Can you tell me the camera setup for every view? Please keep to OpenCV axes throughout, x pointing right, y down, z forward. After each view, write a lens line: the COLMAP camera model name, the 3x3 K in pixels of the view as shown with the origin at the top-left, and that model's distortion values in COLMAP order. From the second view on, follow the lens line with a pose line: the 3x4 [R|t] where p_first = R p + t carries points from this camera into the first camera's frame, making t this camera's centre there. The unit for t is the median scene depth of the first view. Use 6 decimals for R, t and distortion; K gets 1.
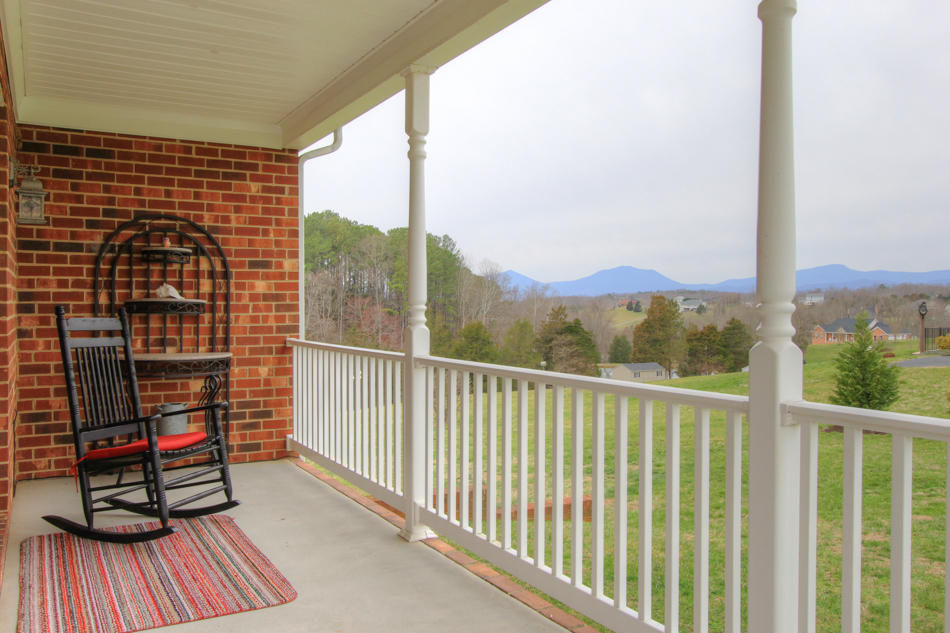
lens RADIAL K [[769.8, 0, 476.2], [0, 769.8, 317.1], [0, 0, 1]] dist [-0.003068, -0.001098]
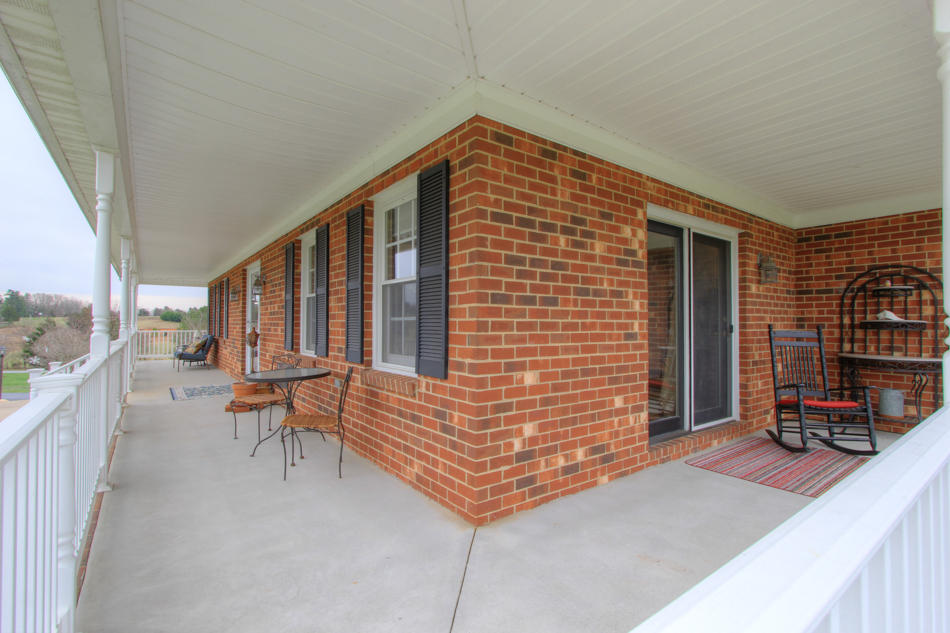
lens RADIAL K [[439.3, 0, 469.7], [0, 439.3, 319.6], [0, 0, 1]] dist [-0.022731, 0.000263]
pose [[0.117598, -0.014213, -0.992960, 0.351750], [-0.018194, 0.999699, -0.016464, 0.004601], [0.992895, 0.020002, 0.117304, 0.070965]]
